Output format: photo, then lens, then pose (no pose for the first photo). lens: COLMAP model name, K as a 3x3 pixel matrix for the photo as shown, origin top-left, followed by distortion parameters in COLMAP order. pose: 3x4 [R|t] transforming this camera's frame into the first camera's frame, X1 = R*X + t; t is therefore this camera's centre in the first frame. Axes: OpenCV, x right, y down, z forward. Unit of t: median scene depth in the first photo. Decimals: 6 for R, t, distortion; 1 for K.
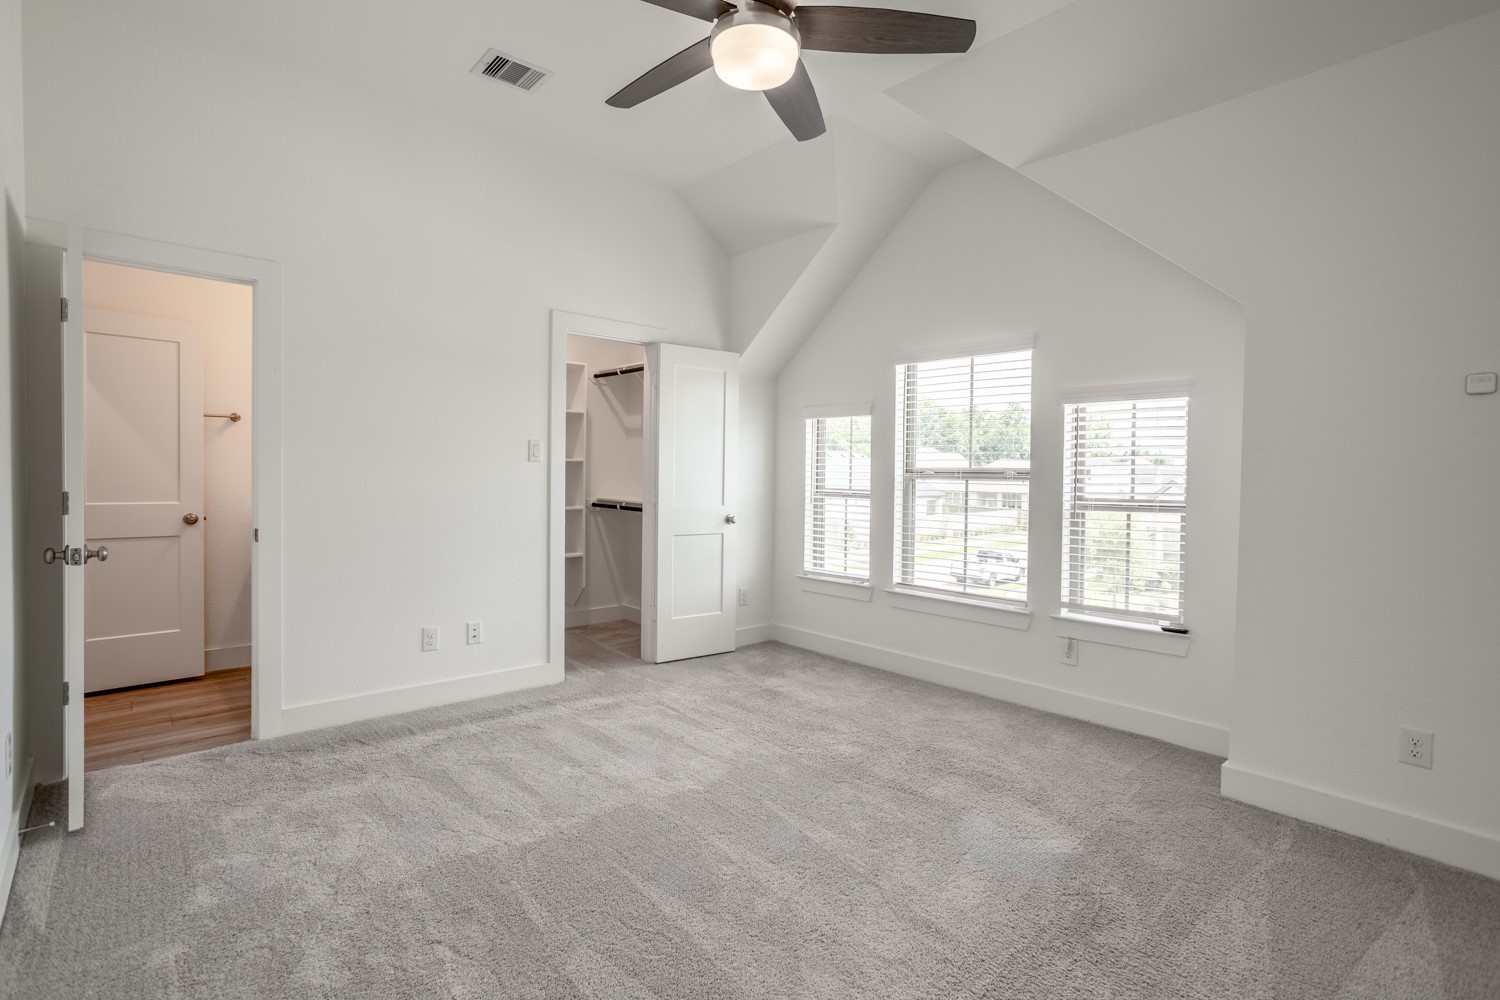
lens RADIAL K [[728.8, 0, 750.5], [0, 728.8, 491.5], [0, 0, 1]] dist [-0.054760, 0.036562]
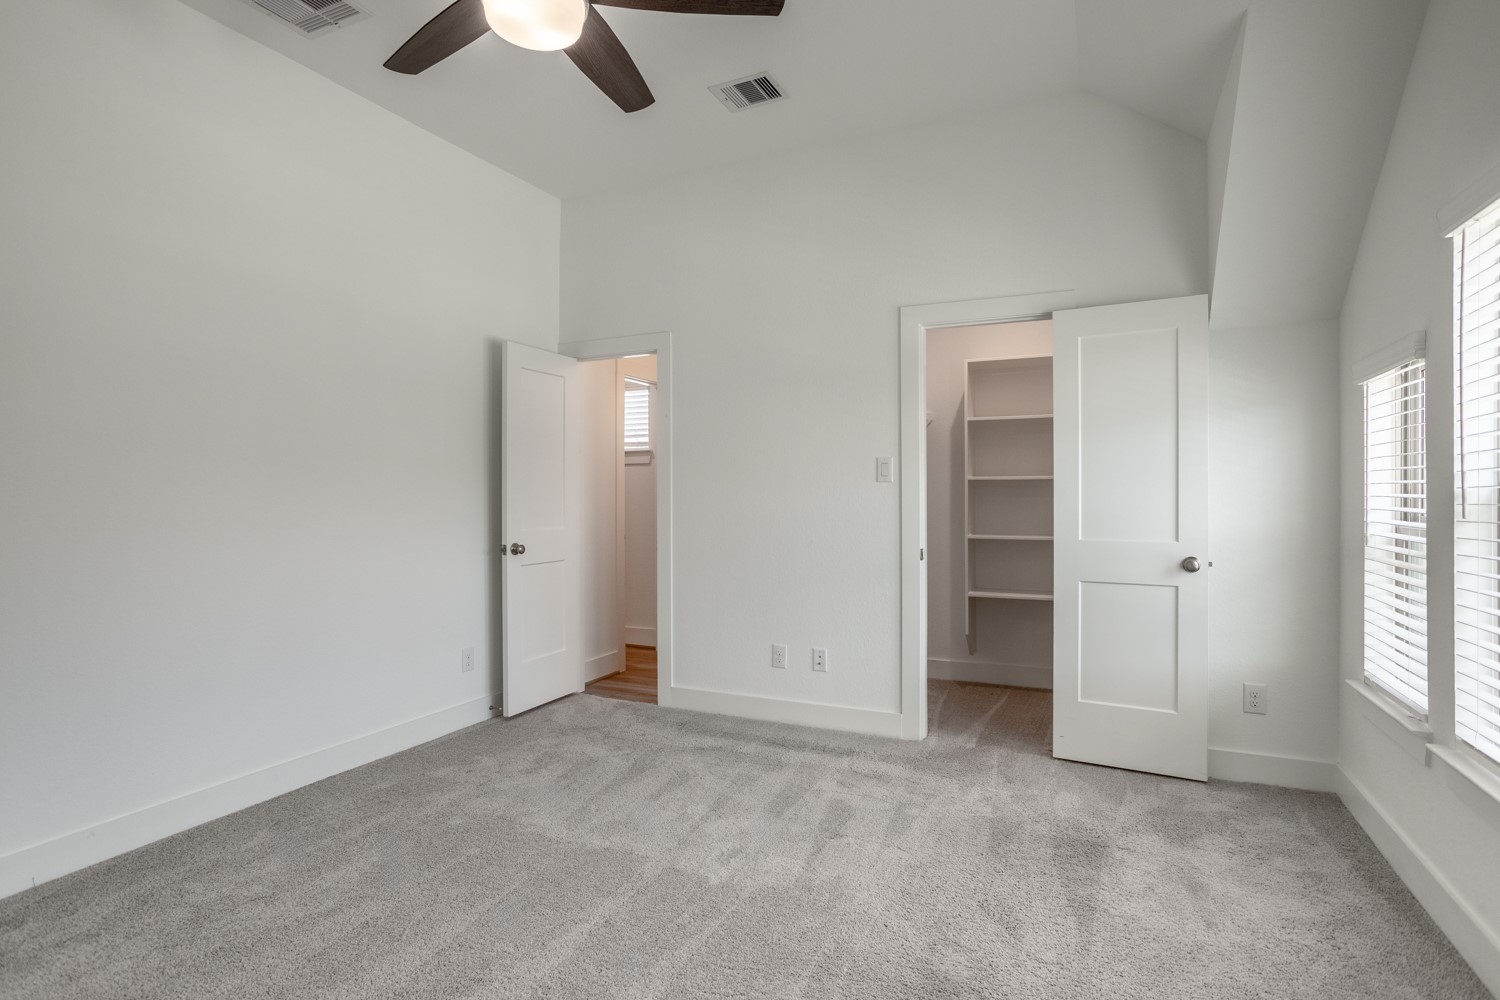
lens RADIAL K [[752.6, 0, 750.0], [0, 752.6, 500.0], [0, 0, 1]] dist [-0.060178, 0.039088]
pose [[0.382940, -0.013908, -0.923668, 0.563816], [-0.015960, 0.999638, -0.021669, 0.004555], [0.923635, 0.023040, 0.382580, 0.569633]]
